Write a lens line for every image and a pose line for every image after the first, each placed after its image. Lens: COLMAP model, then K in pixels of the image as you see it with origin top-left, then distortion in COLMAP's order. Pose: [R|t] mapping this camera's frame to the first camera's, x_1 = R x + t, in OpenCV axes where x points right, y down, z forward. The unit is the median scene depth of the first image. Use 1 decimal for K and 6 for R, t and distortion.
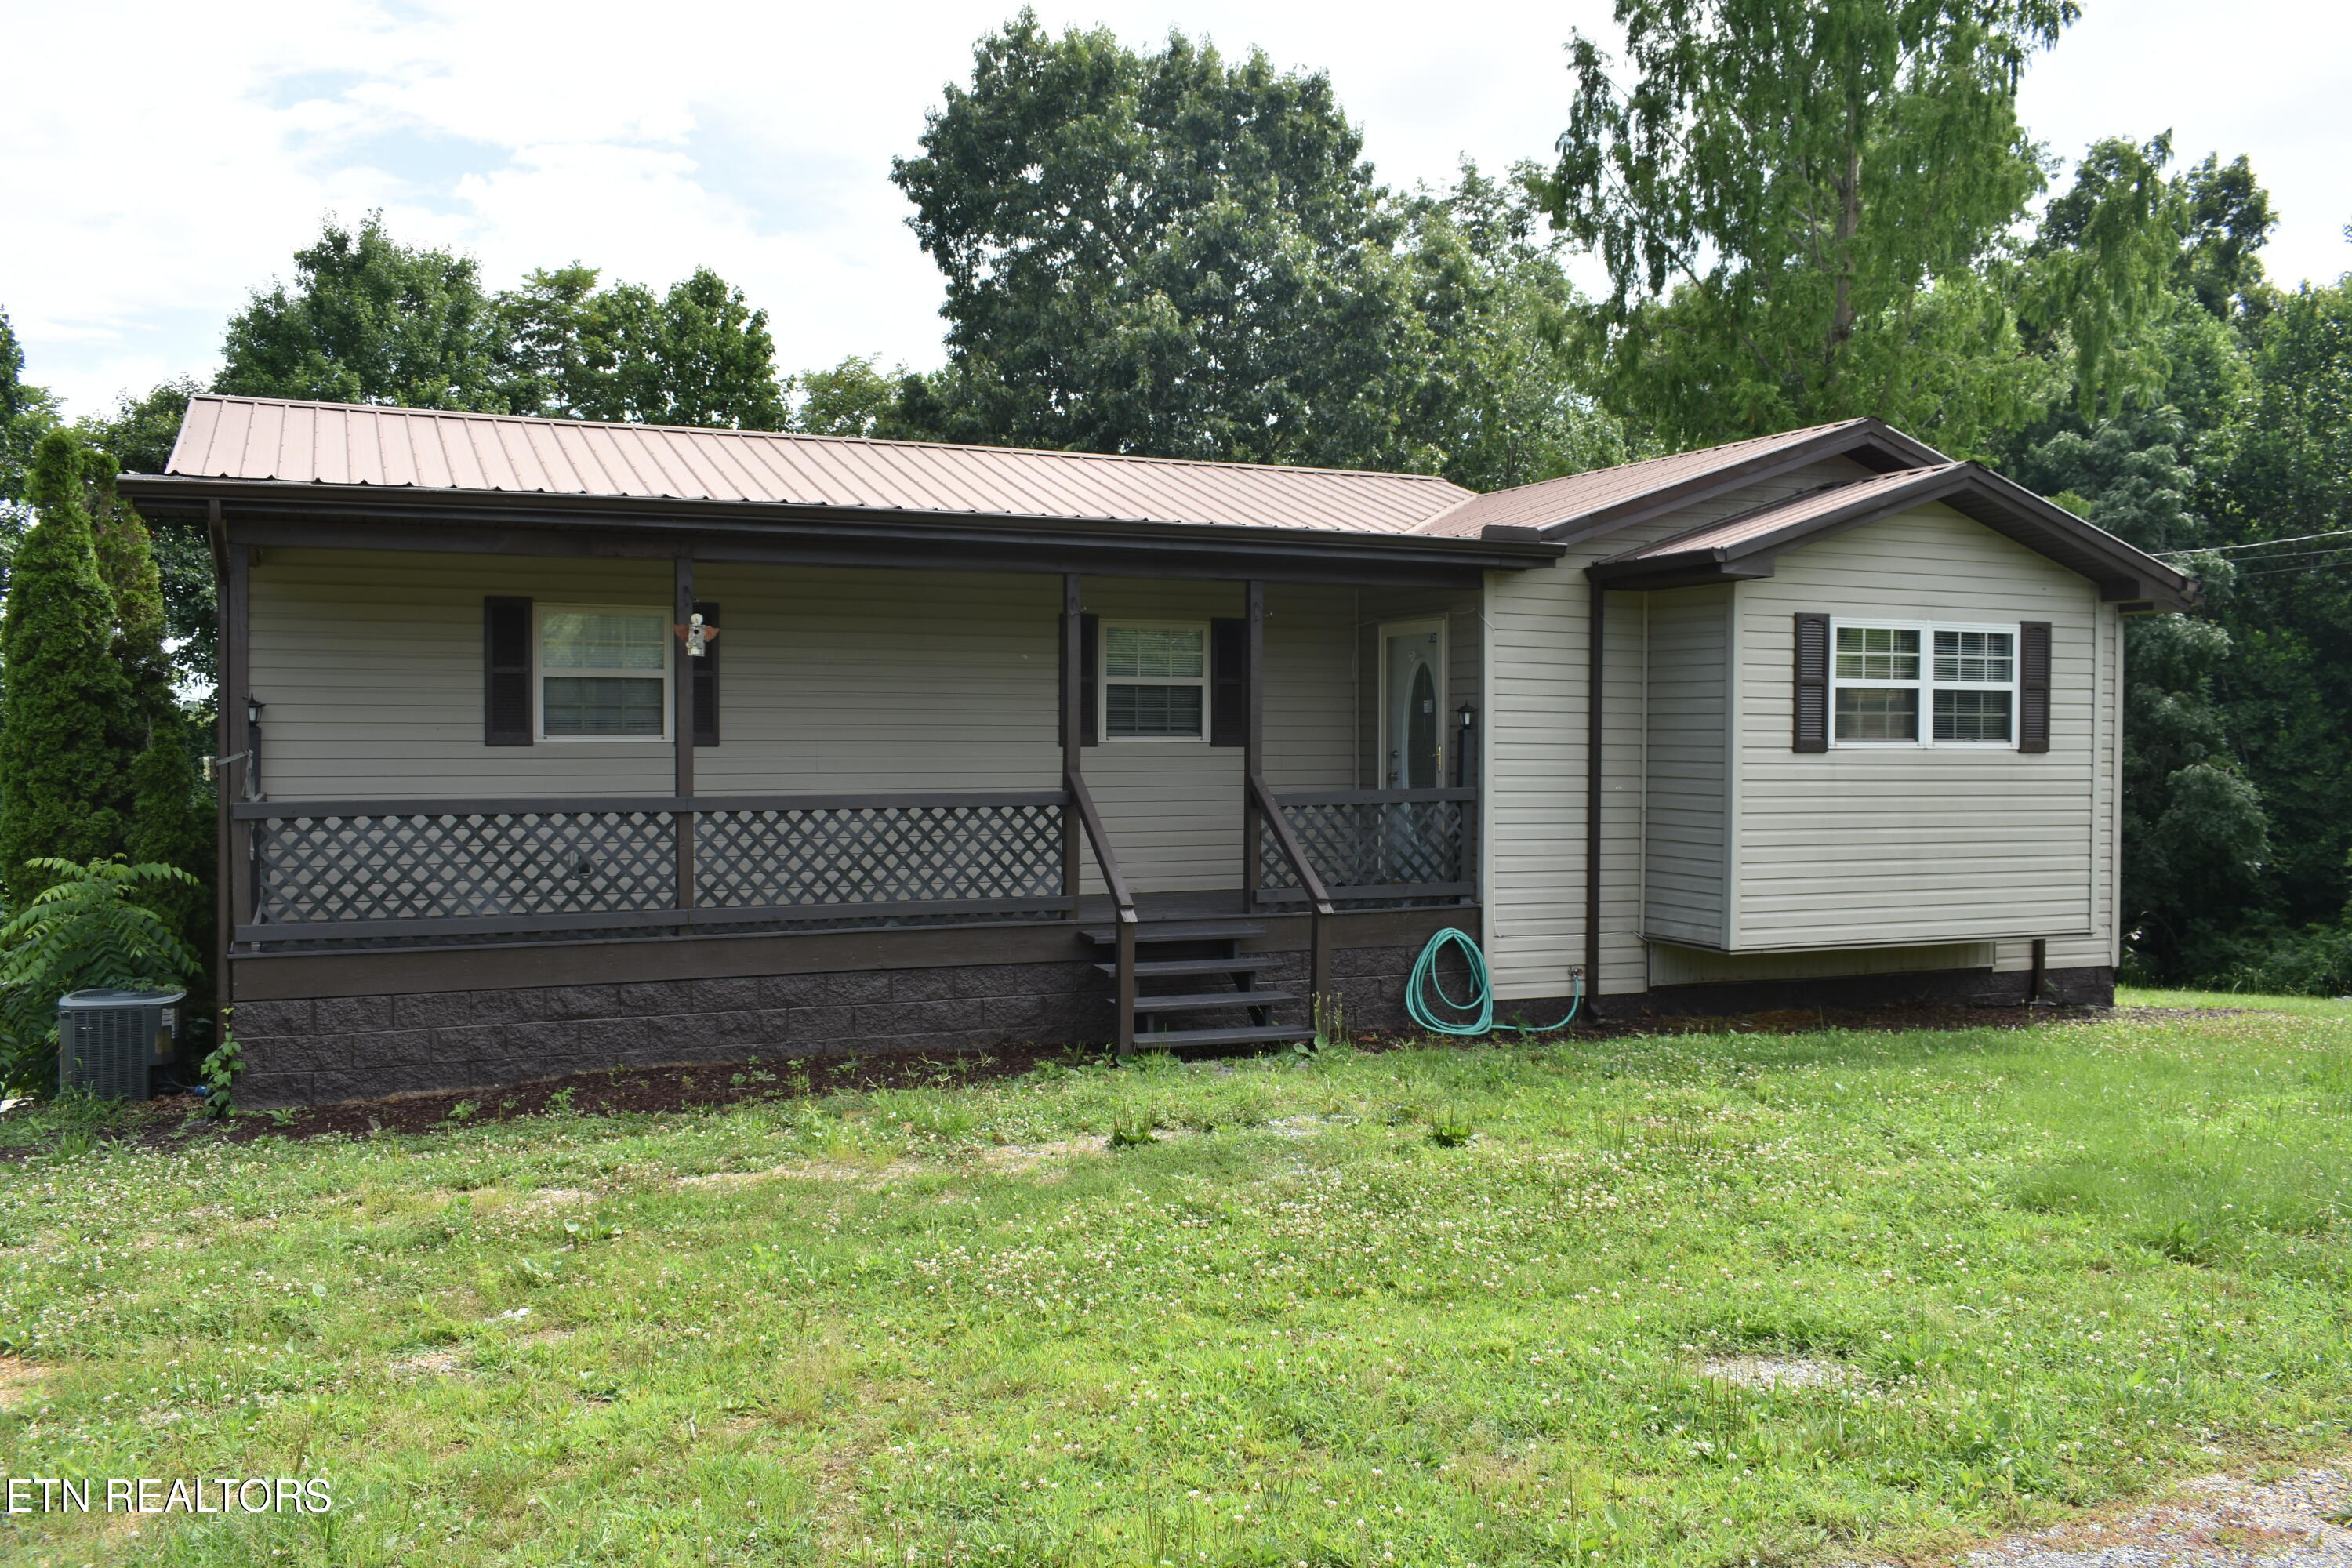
lens RADIAL K [[1932.5, 0, 1172.3], [0, 1932.5, 774.1], [0, 0, 1]] dist [-0.029284, 0.012370]
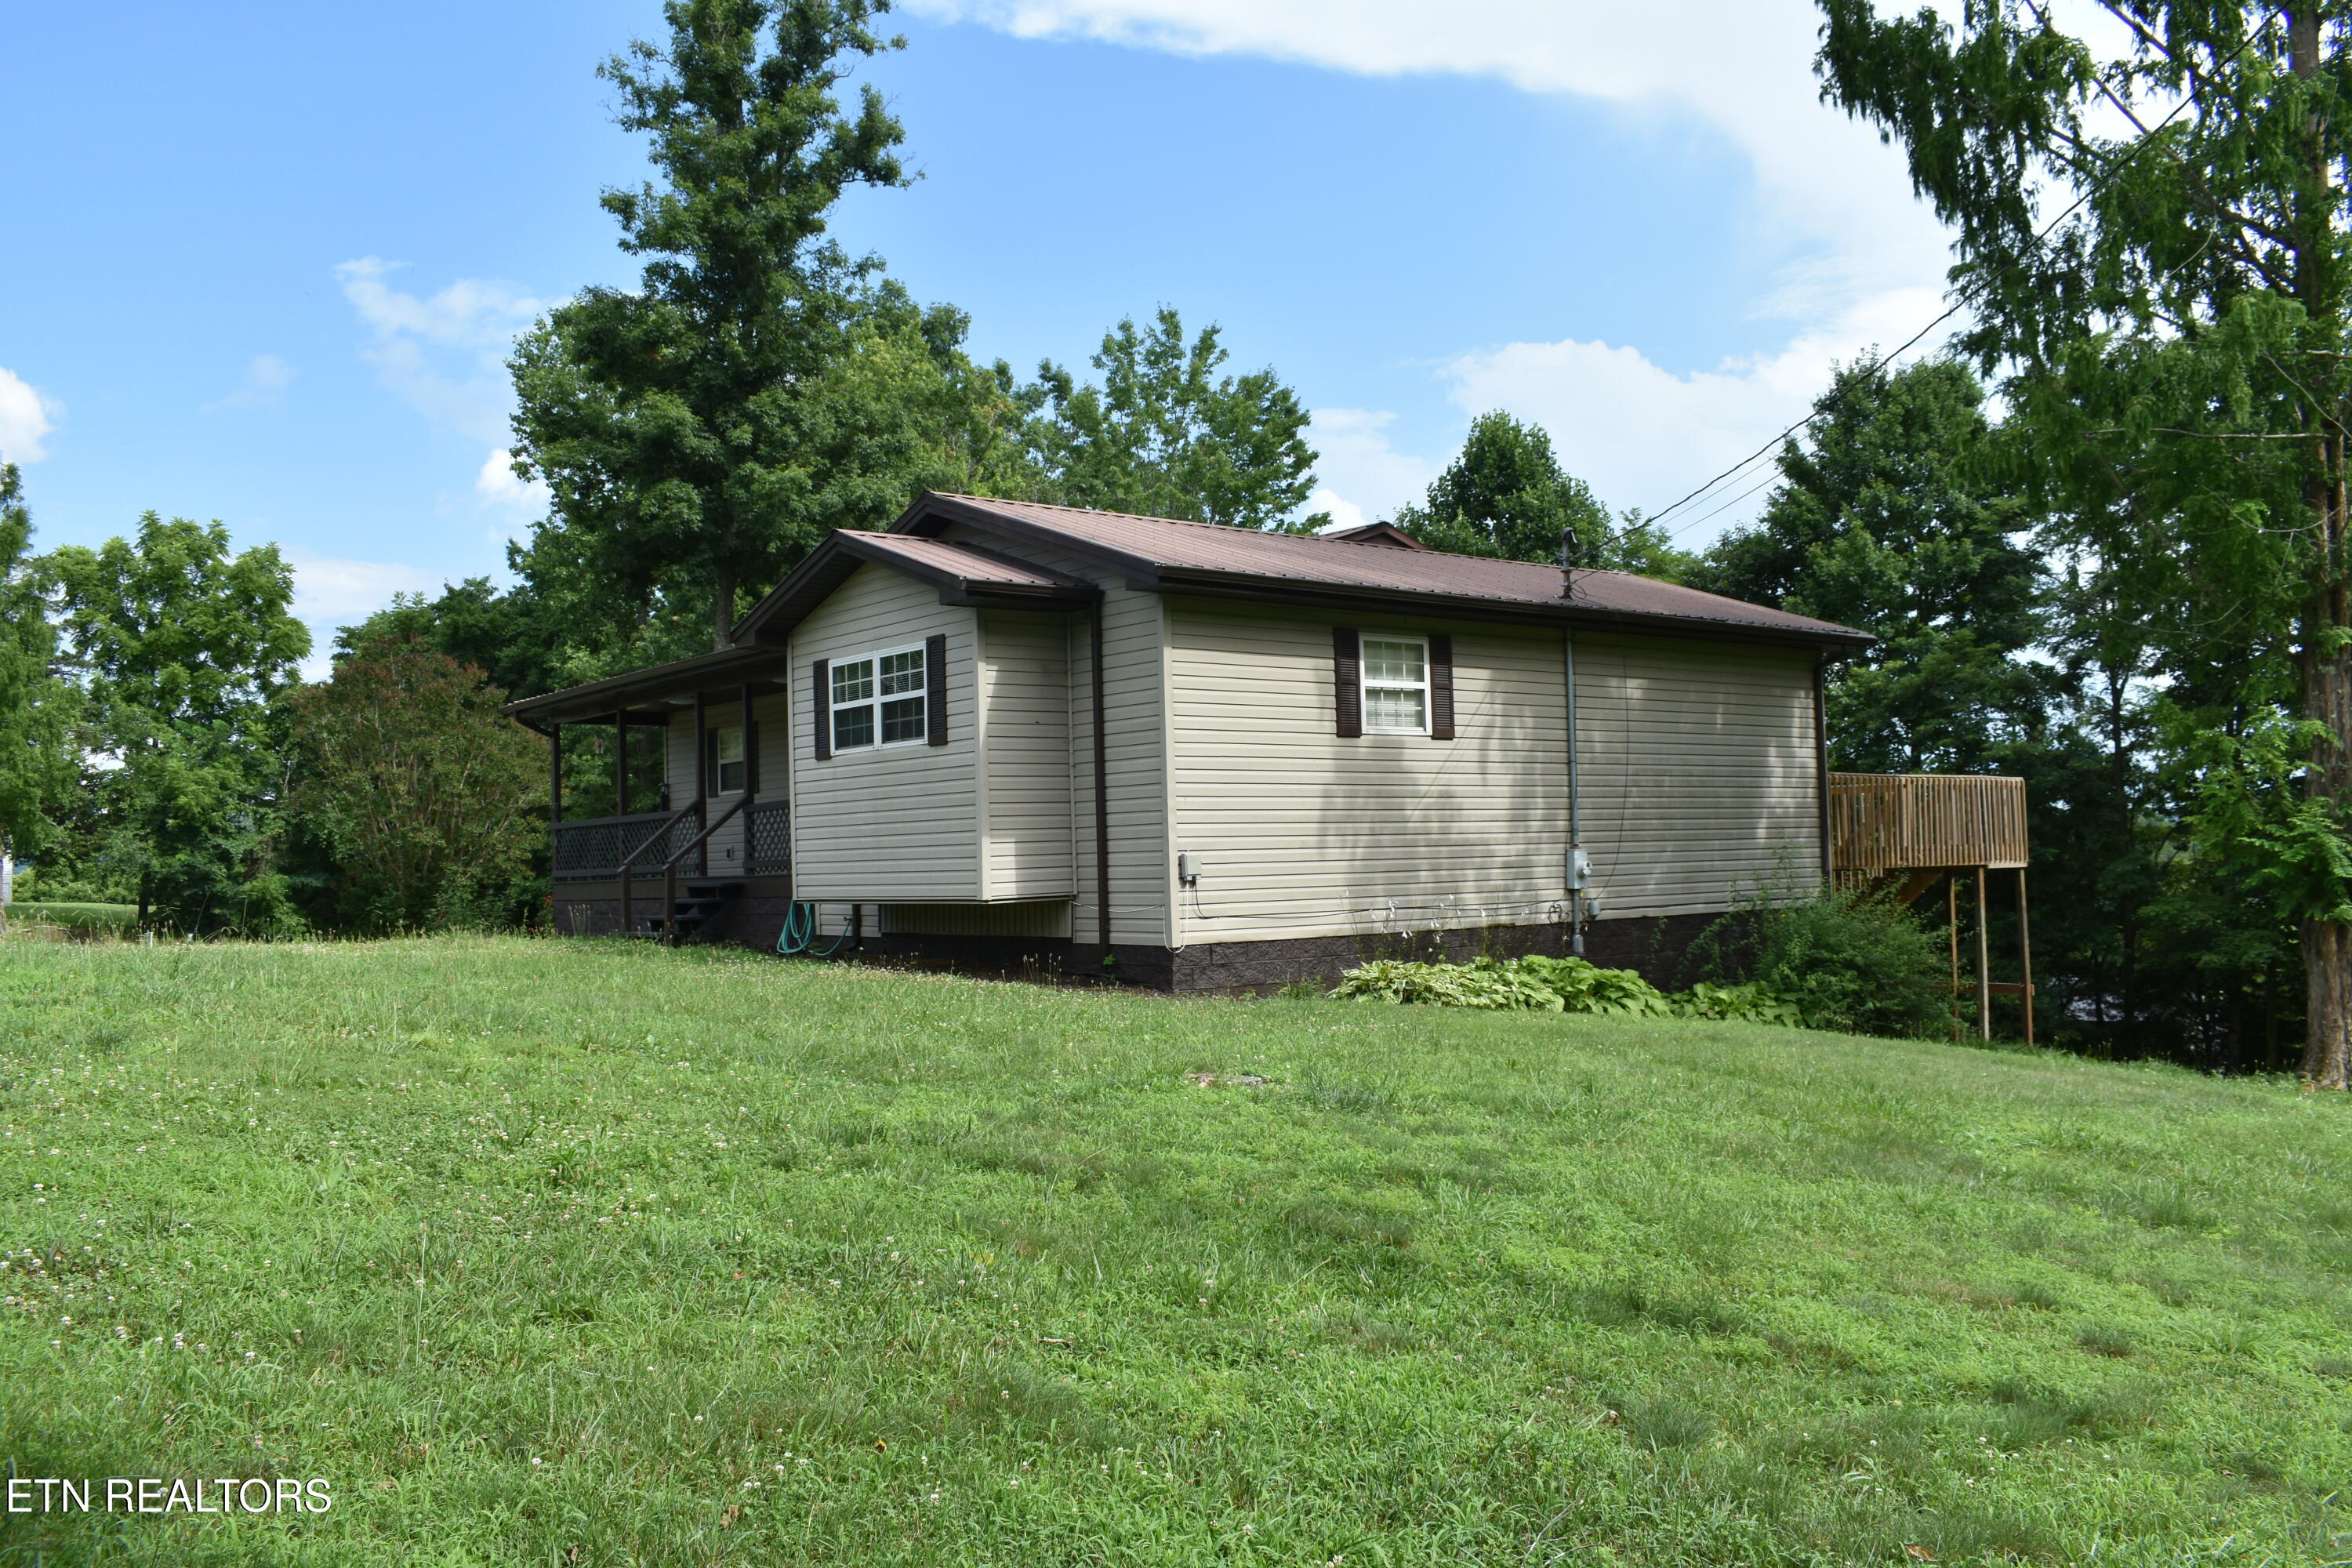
lens RADIAL K [[1932.5, 0, 1177.8], [0, 1932.5, 779.4], [0, 0, 1]] dist [-0.029284, 0.012370]
pose [[0.254767, -0.055602, -0.965403, 1.663363], [0.008211, 0.998434, -0.055338, 0.078186], [0.966968, 0.006171, 0.254824, 0.854645]]
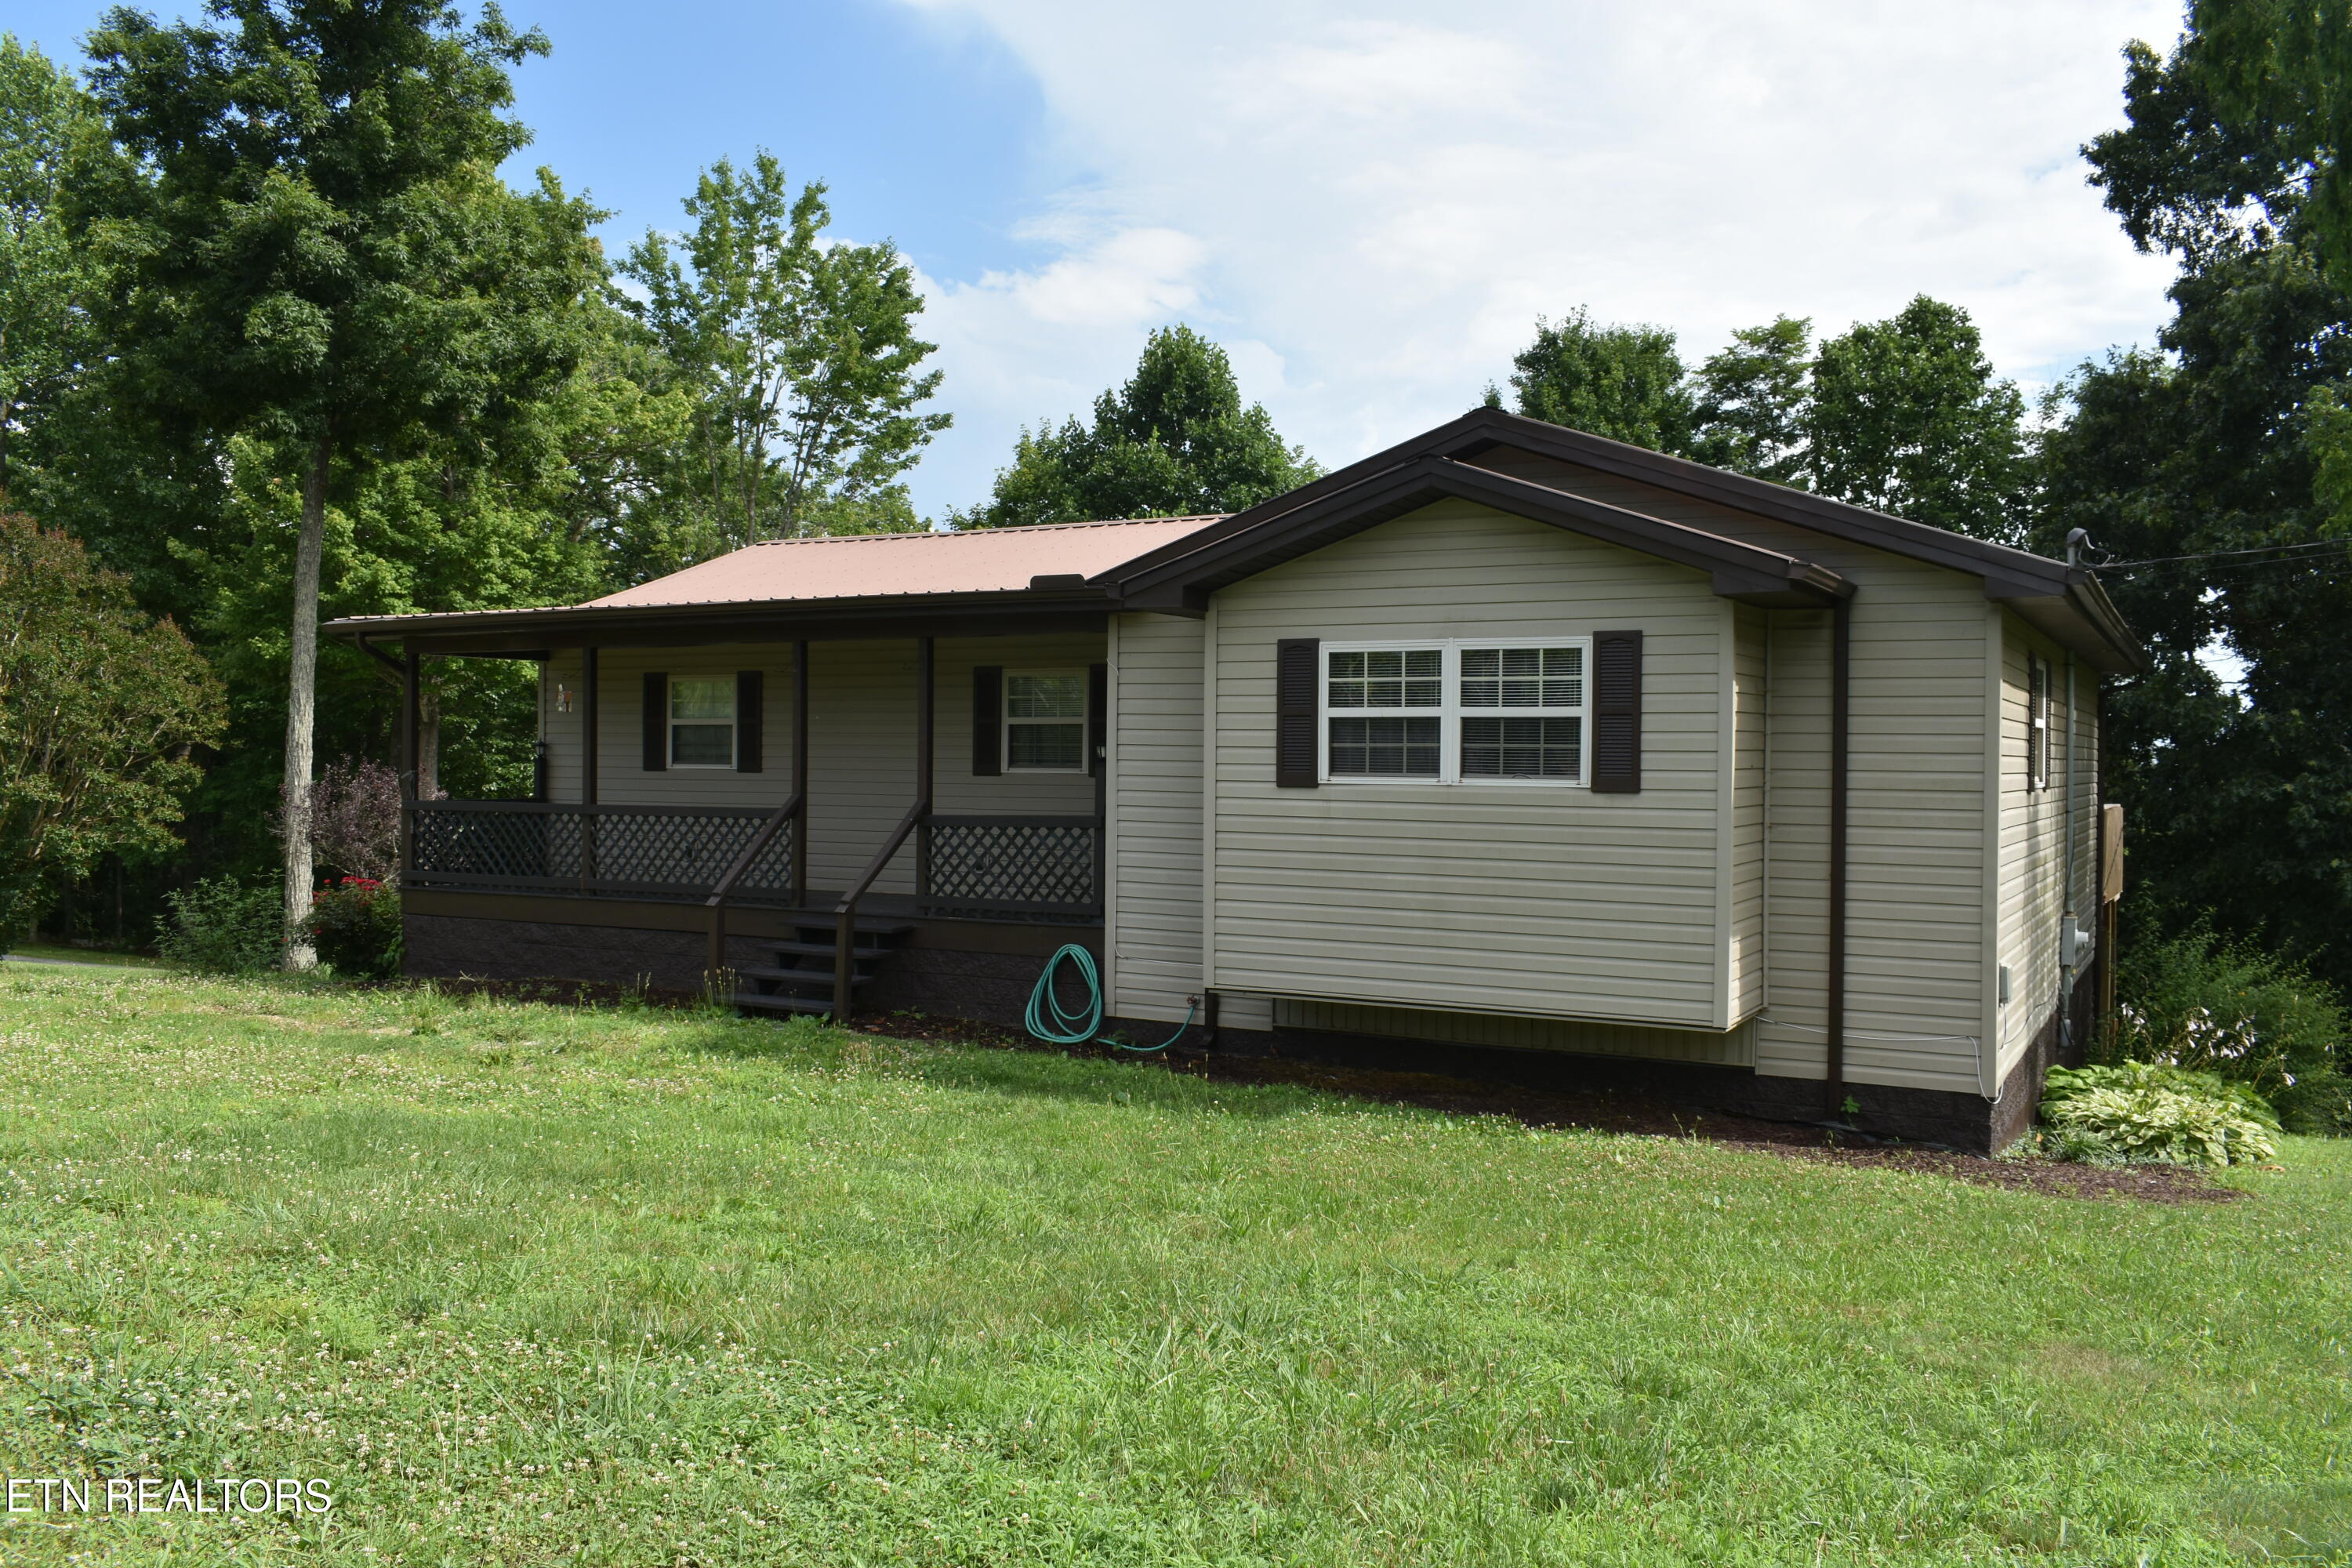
lens RADIAL K [[1932.5, 0, 1176.8], [0, 1932.5, 761.3], [0, 0, 1]] dist [-0.029284, 0.012370]
pose [[0.605006, 0.002109, -0.796218, 1.000563], [-0.023228, 0.999618, -0.015002, -0.008049], [0.795882, 0.027571, 0.604824, 0.367920]]
